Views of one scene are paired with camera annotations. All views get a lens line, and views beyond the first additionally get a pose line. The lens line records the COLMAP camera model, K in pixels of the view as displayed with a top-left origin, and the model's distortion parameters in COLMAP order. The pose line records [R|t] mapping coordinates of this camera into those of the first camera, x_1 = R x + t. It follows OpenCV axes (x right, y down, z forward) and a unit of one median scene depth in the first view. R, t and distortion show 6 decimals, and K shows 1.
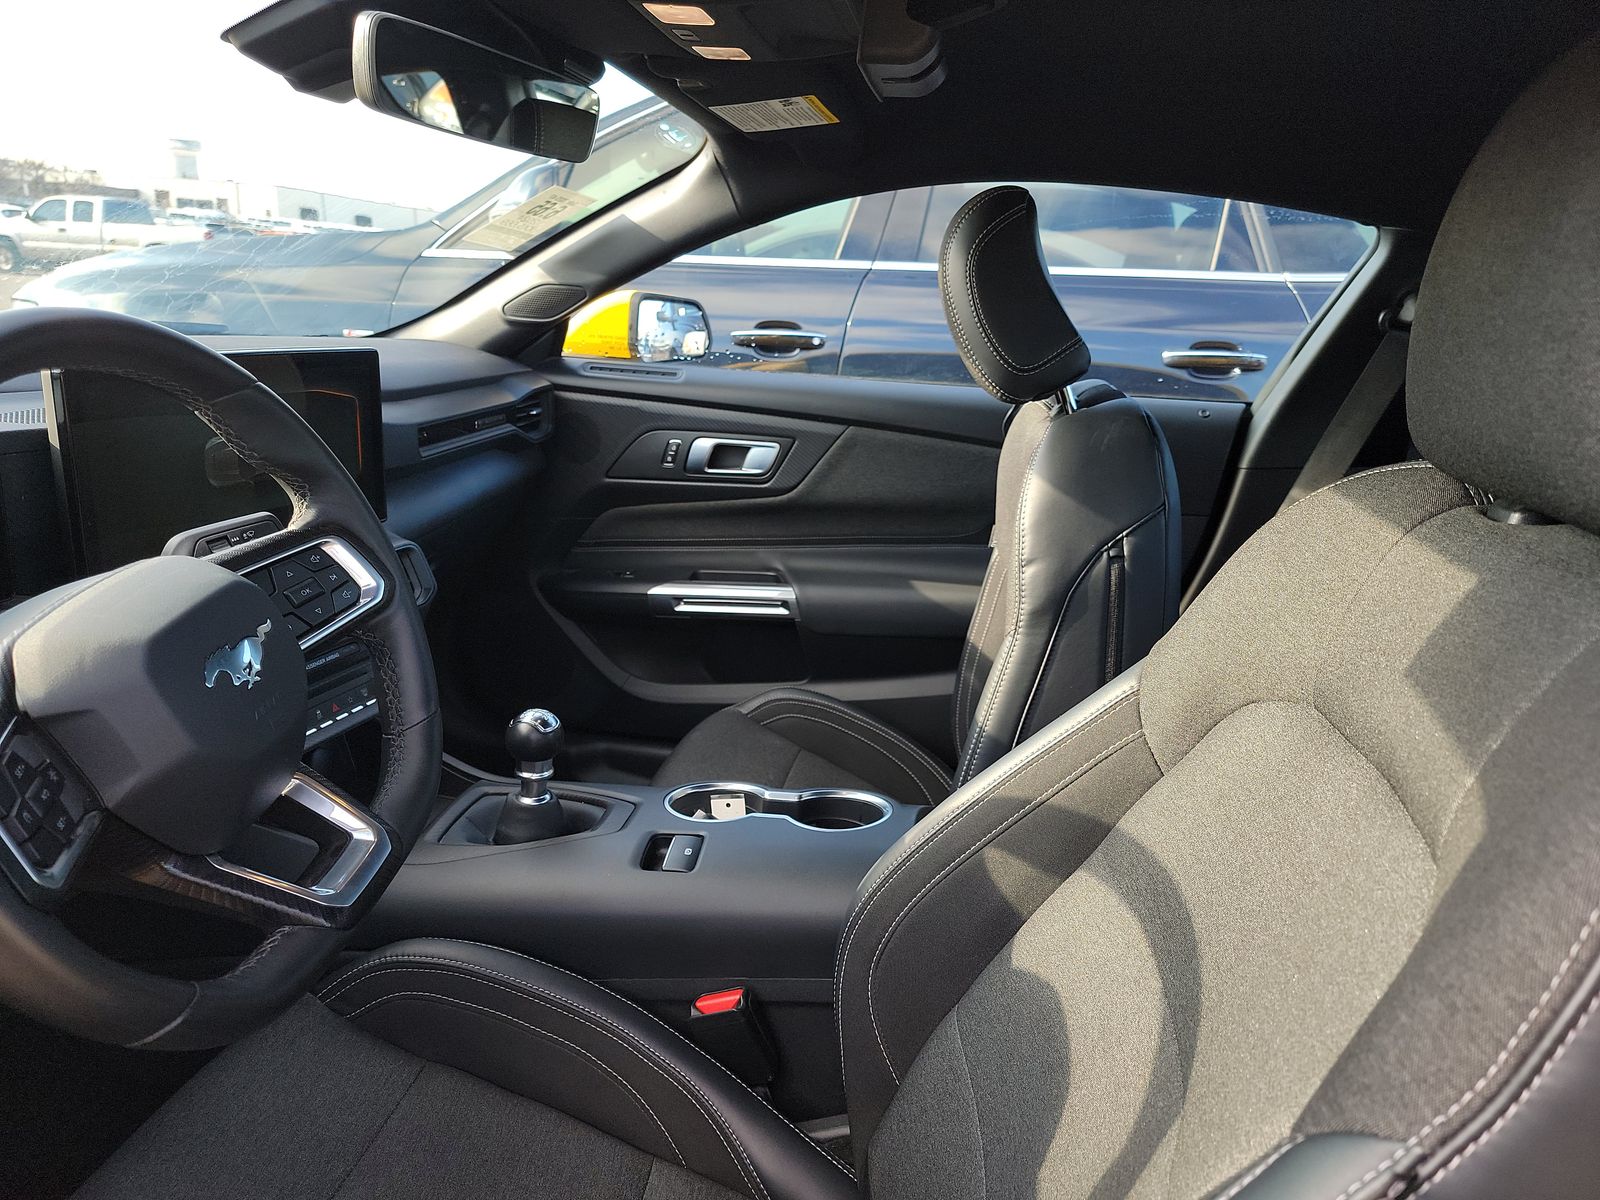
lens RADIAL K [[1102.3, 0, 778.7], [0, 1102.3, 627.4], [0, 0, 1]] dist [0.057736, -0.041367]
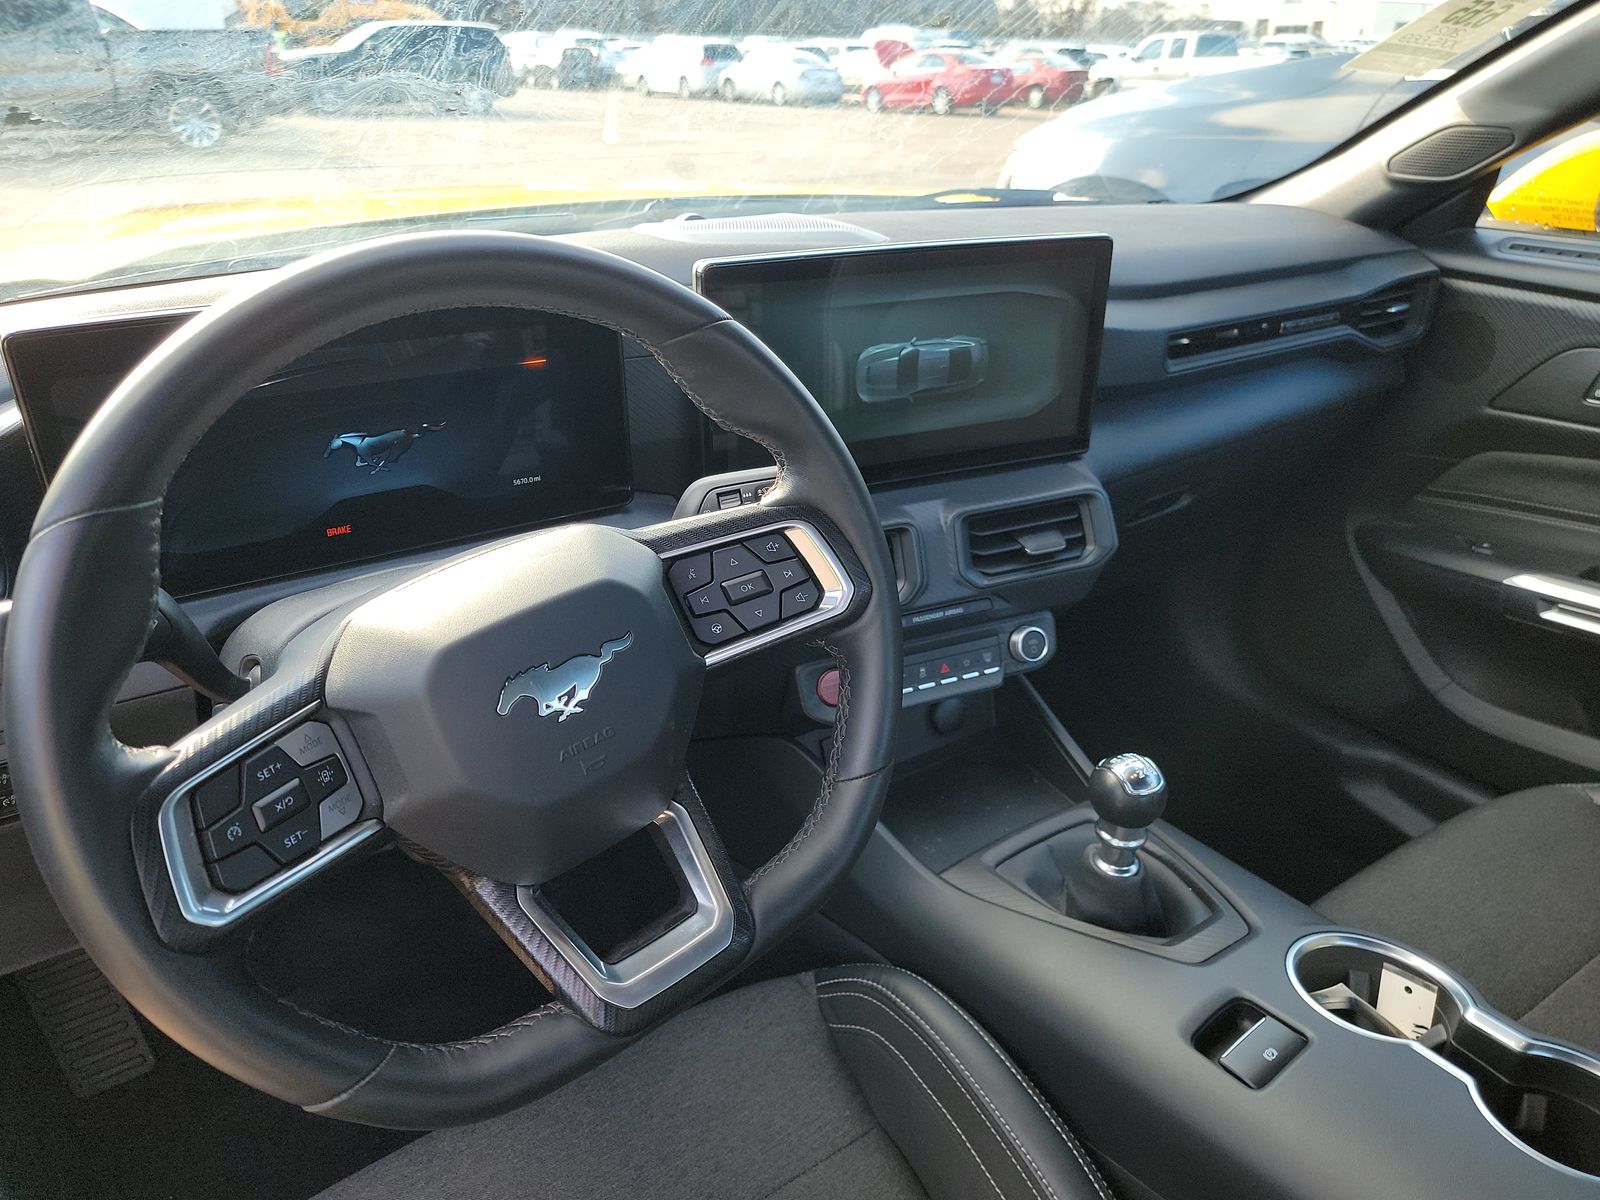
lens RADIAL K [[1102.3, 0, 778.7], [0, 1102.3, 627.4], [0, 0, 1]] dist [0.057736, -0.041367]
pose [[0.689860, 0.263903, -0.674128, 0.060160], [-0.175212, 0.964369, 0.198225, -0.075296], [0.702420, -0.018632, 0.711519, 0.205605]]
